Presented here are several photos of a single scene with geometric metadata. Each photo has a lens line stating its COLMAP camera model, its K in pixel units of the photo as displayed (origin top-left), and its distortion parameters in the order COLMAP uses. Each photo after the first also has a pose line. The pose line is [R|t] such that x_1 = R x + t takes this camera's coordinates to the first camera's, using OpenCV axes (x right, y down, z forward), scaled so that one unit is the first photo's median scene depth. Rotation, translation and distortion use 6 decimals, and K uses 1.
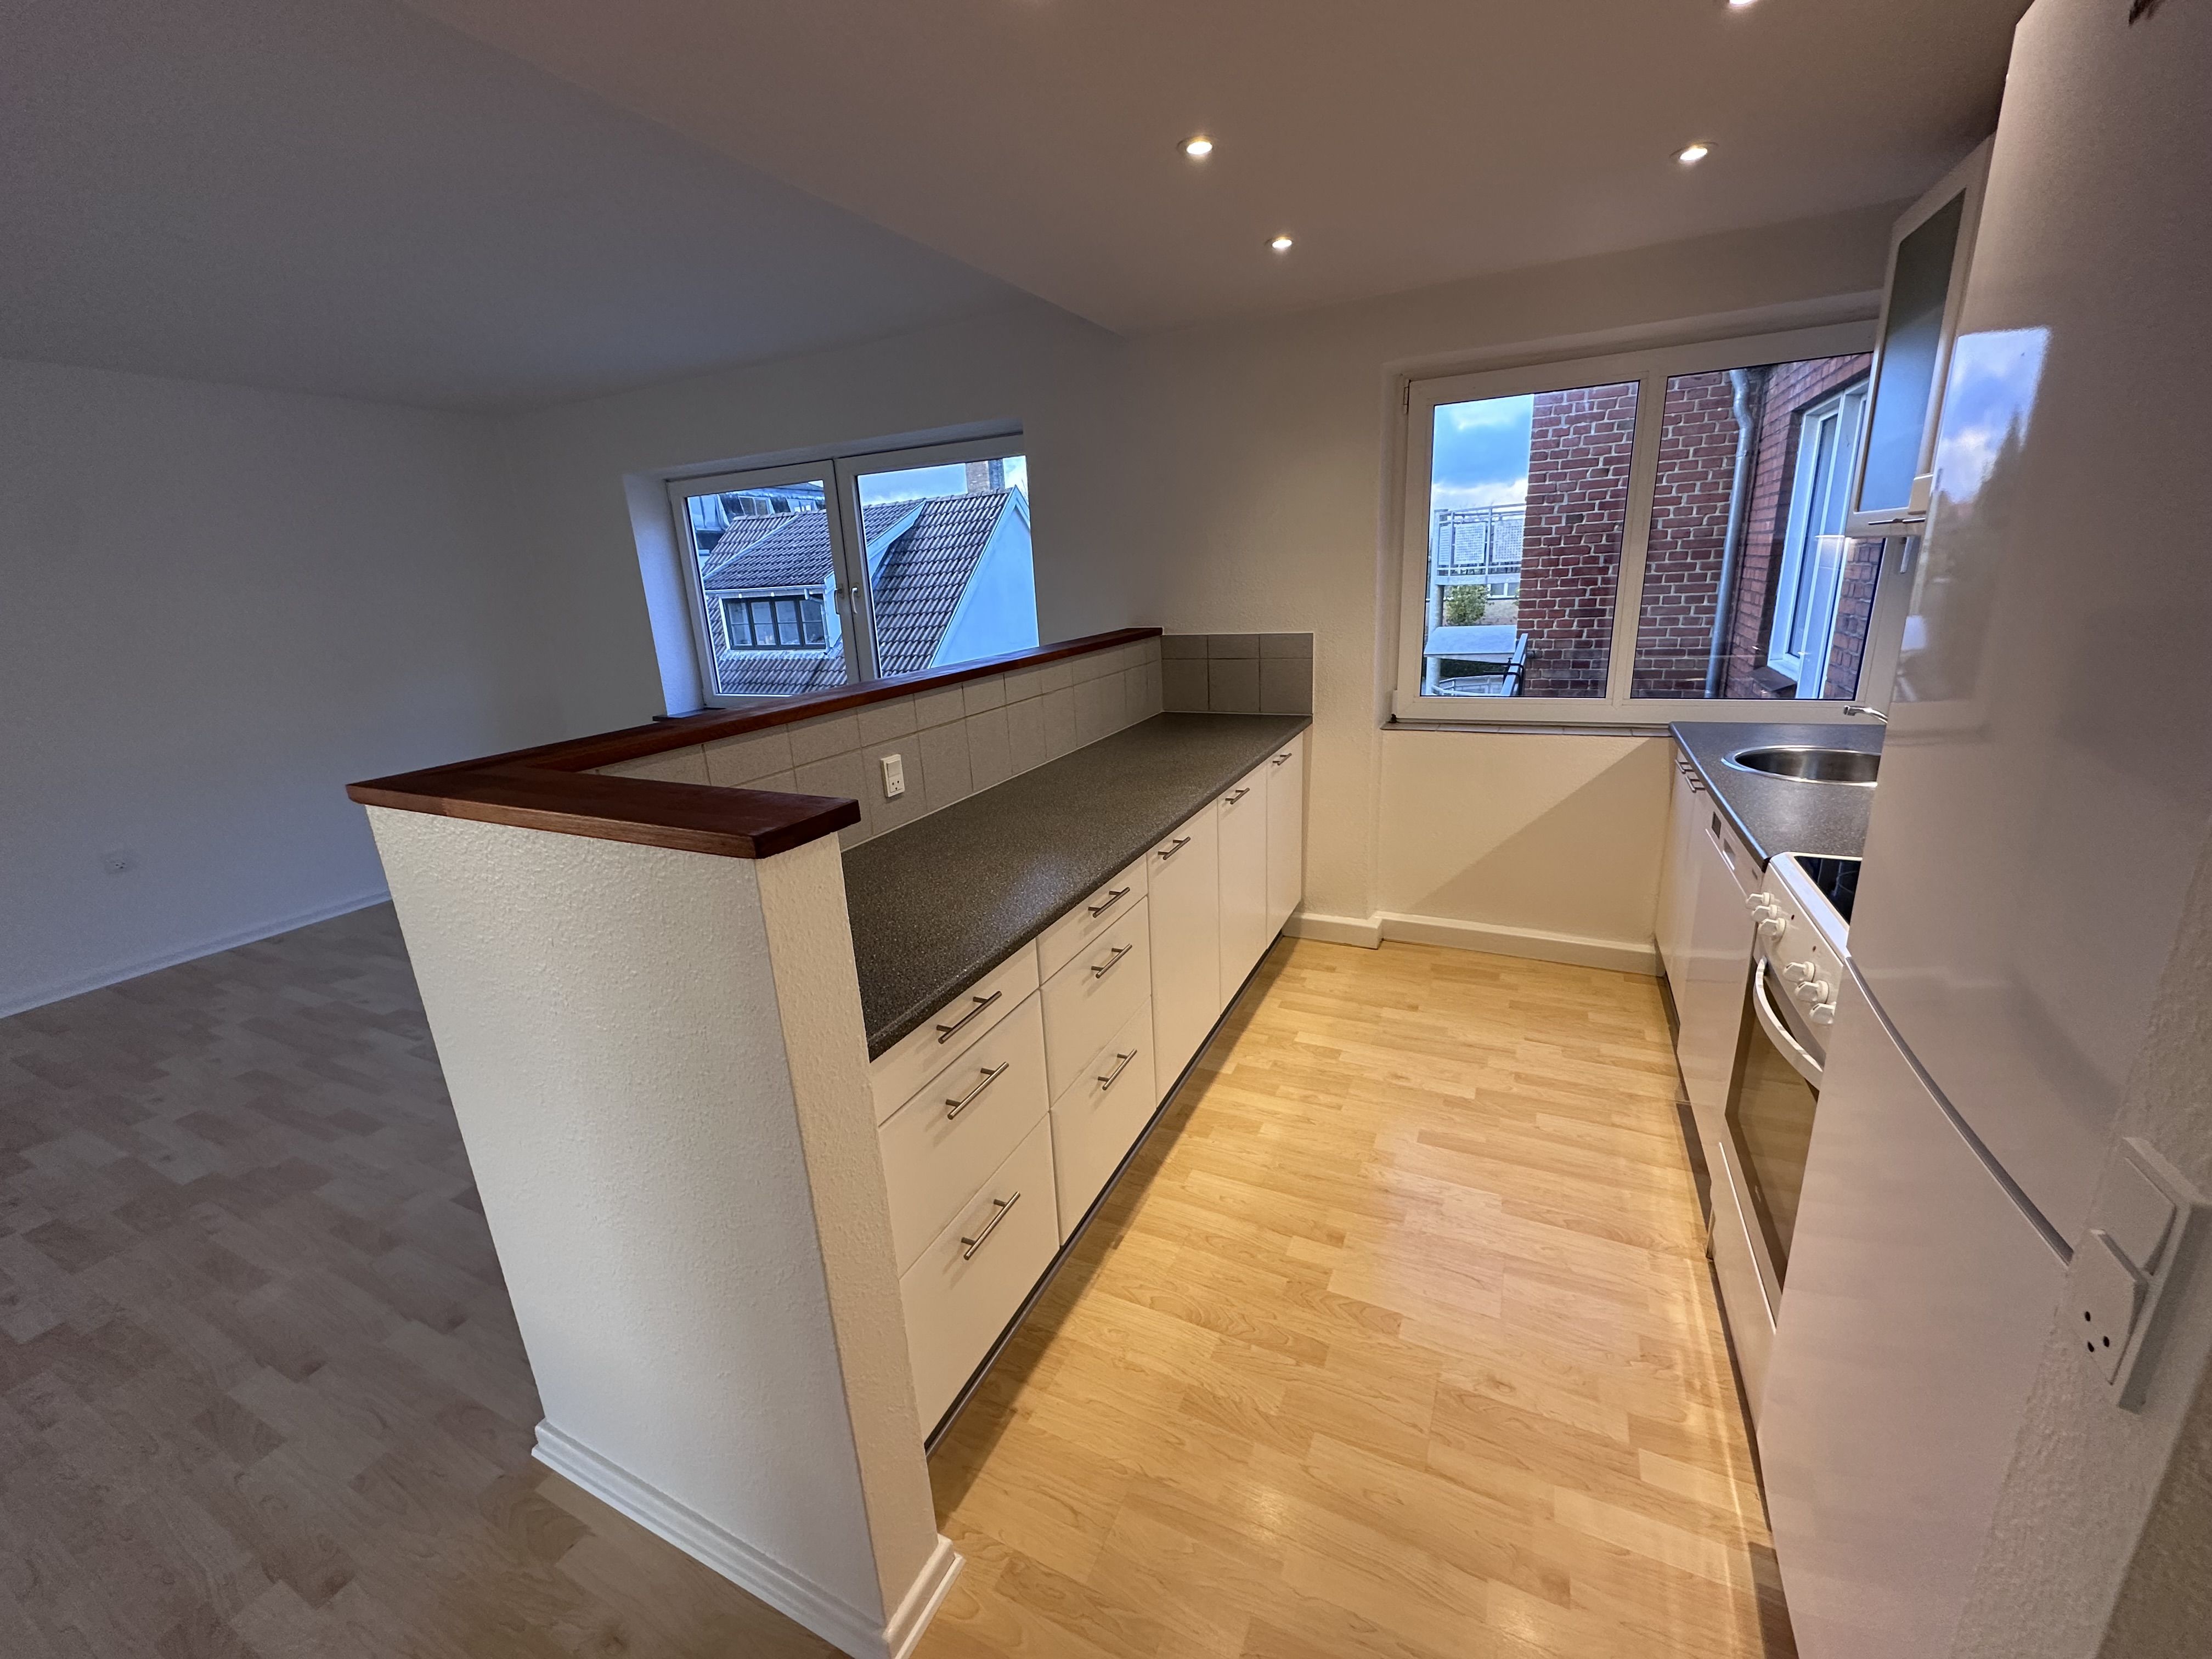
lens RADIAL K [[881.5, 0, 1106.0], [0, 881.5, 829.5], [0, 0, 1]] dist [0.000898, -0.000137]
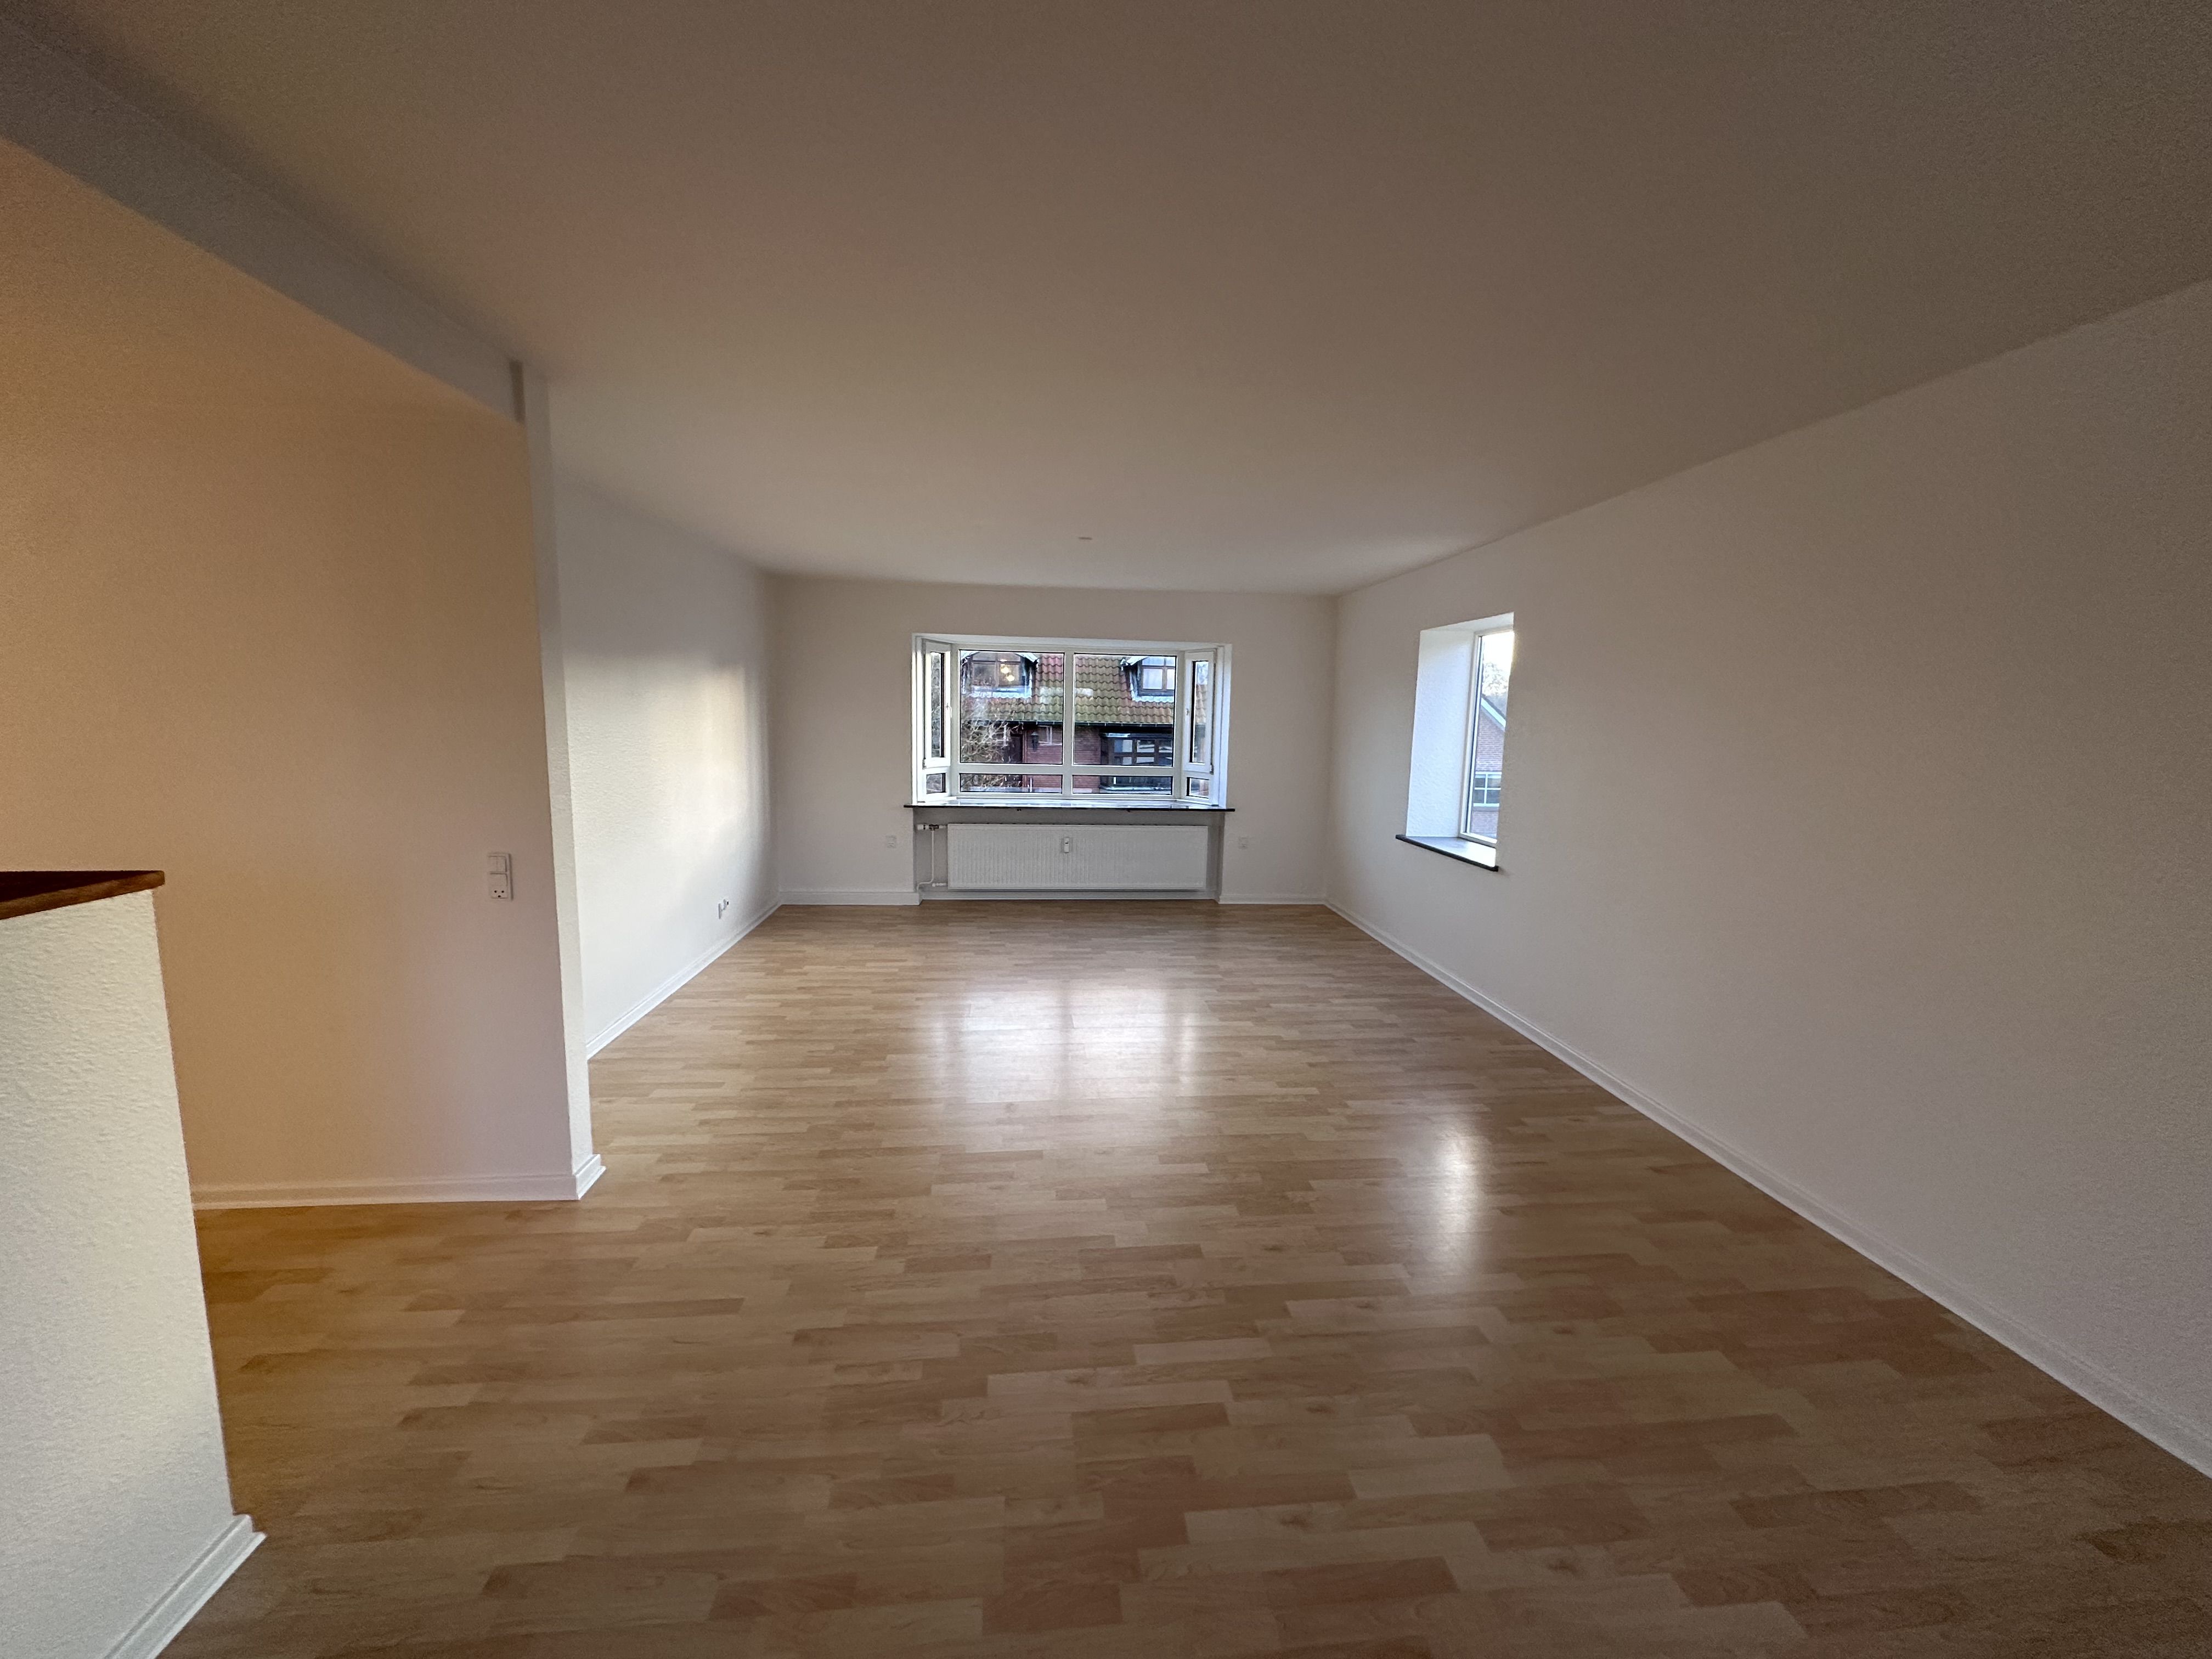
lens RADIAL K [[881.5, 0, 1106.0], [0, 881.5, 829.5], [0, 0, 1]] dist [0.000898, -0.000137]
pose [[-0.848990, 0.105941, -0.517681, -0.597071], [-0.122442, 0.913590, 0.387764, -0.321524], [0.514028, 0.392593, -0.762657, 1.131356]]
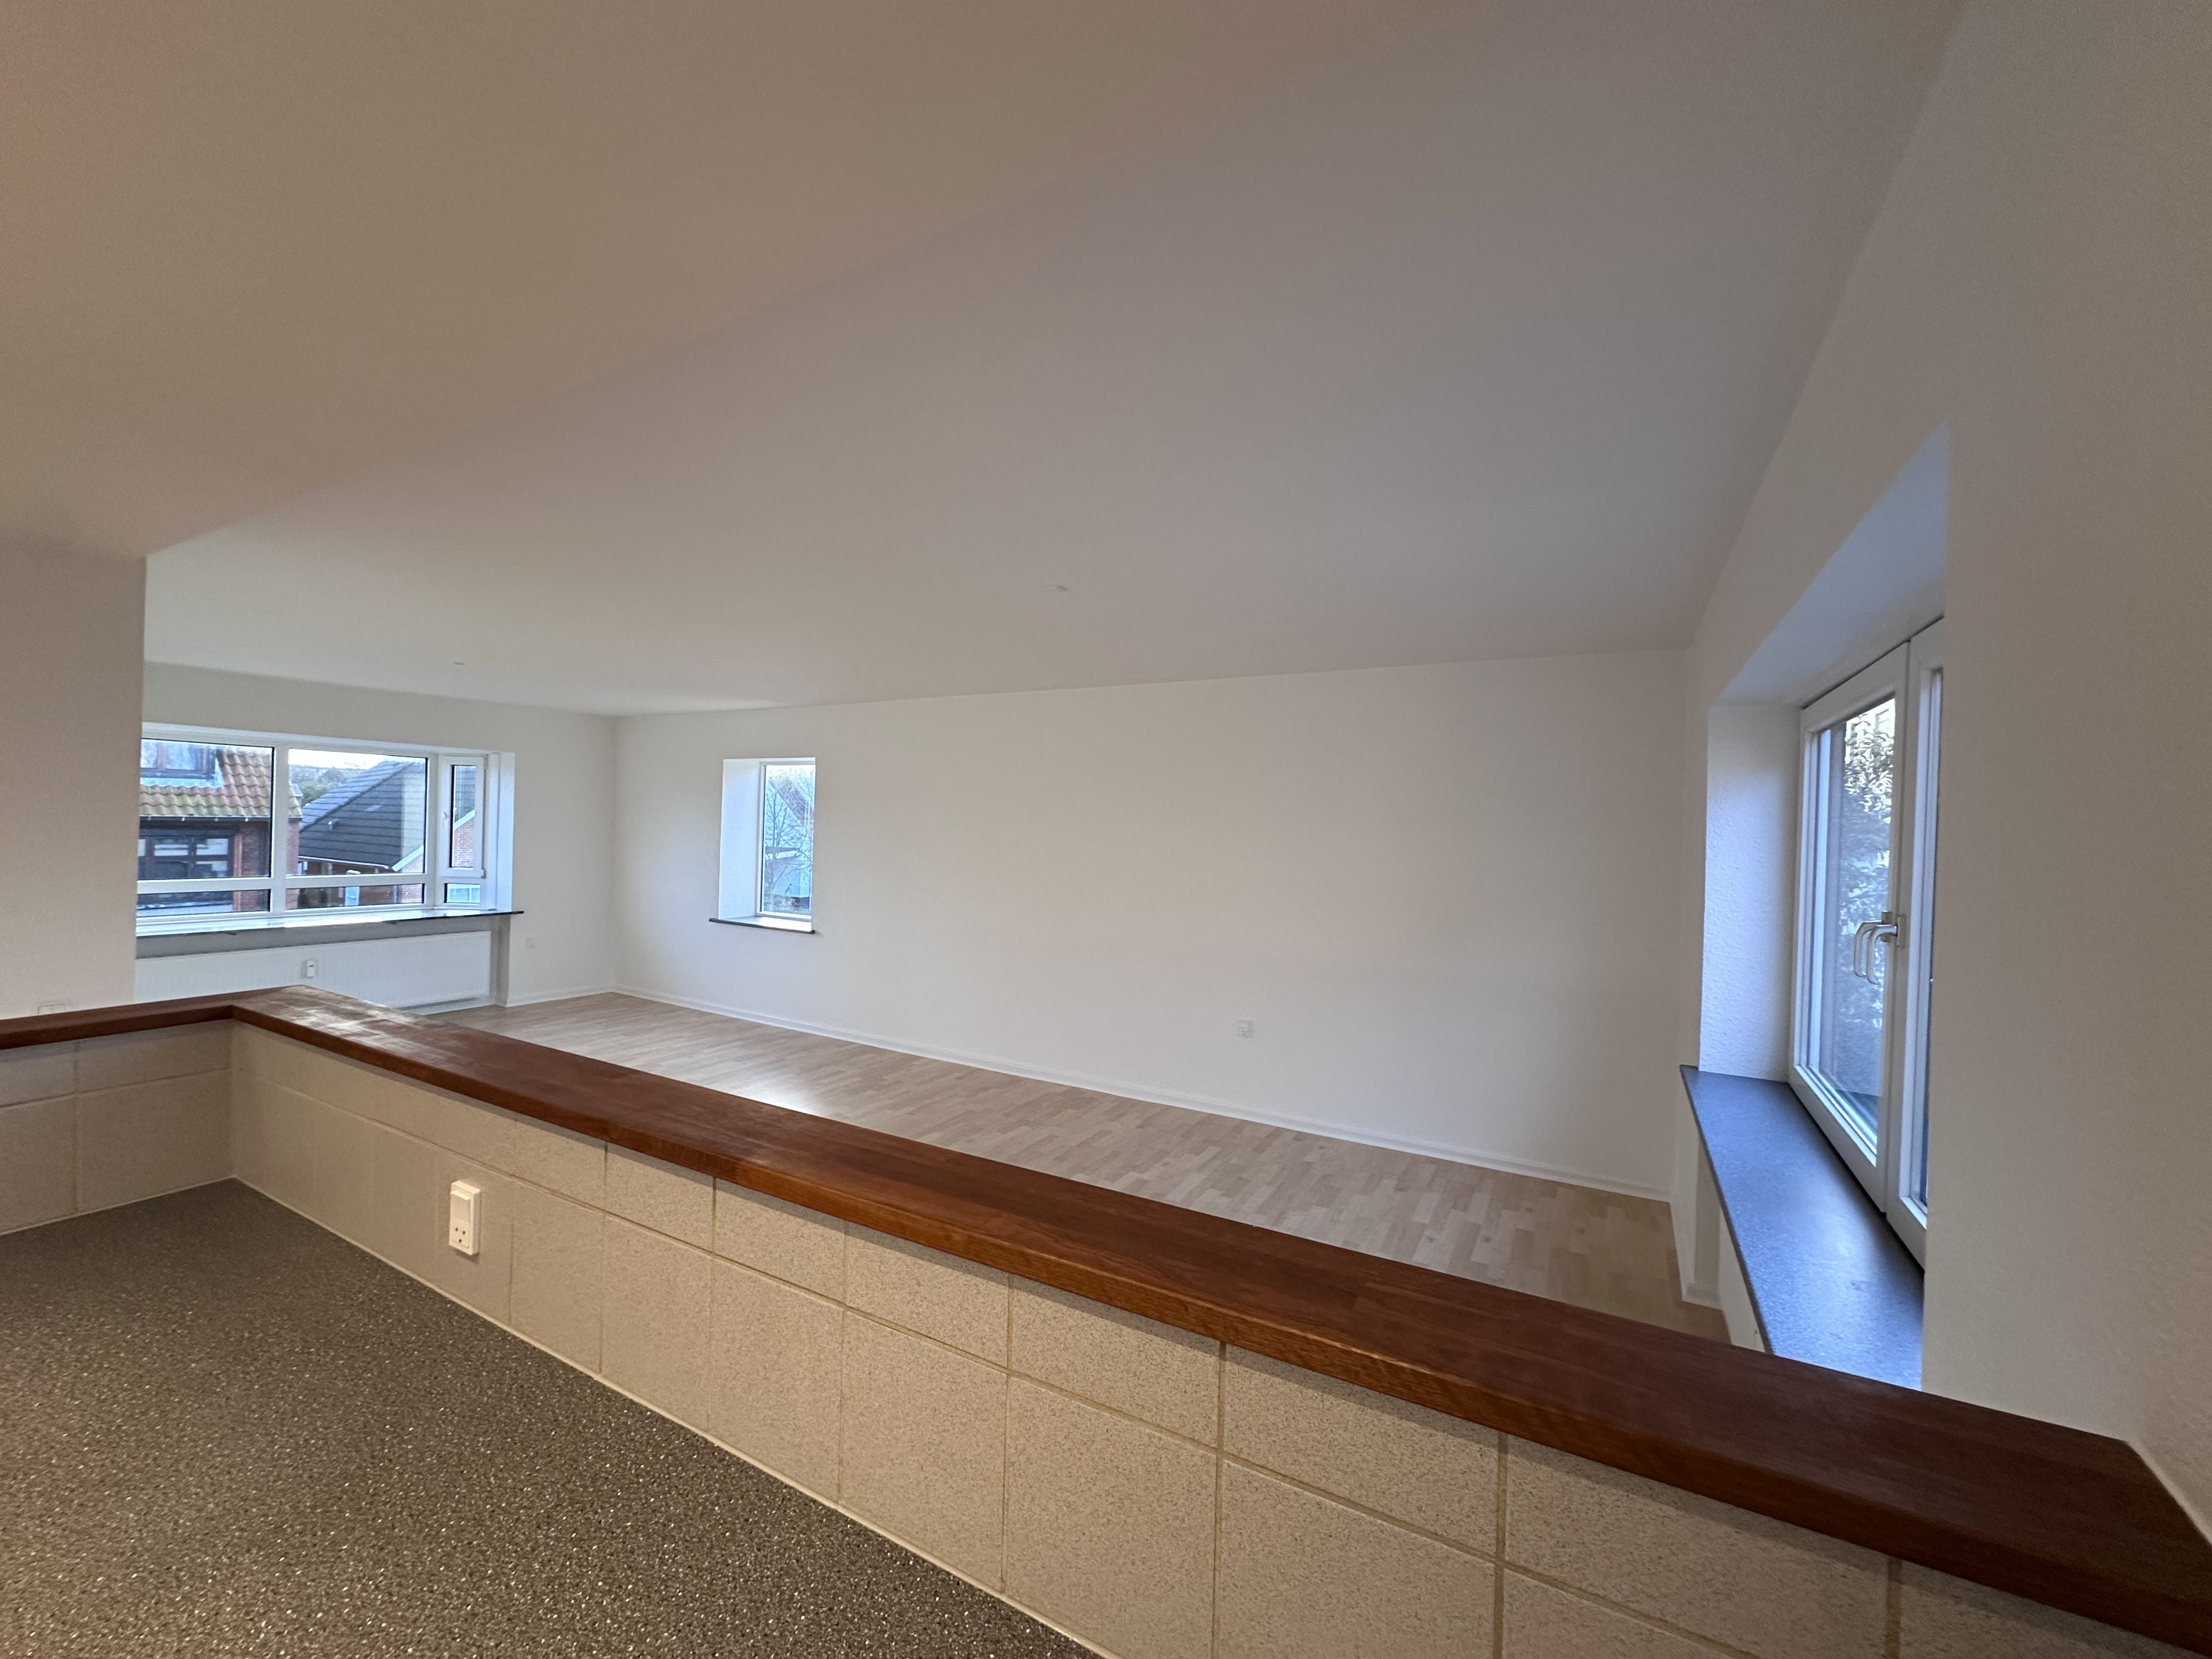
lens RADIAL K [[881.5, 0, 1106.0], [0, 881.5, 829.5], [0, 0, 1]] dist [0.000898, -0.000137]
pose [[-0.063506, 0.057080, -0.996348, 0.247232], [-0.301085, 0.950748, 0.073658, -0.379609], [0.951480, 0.304663, -0.043192, 1.046754]]
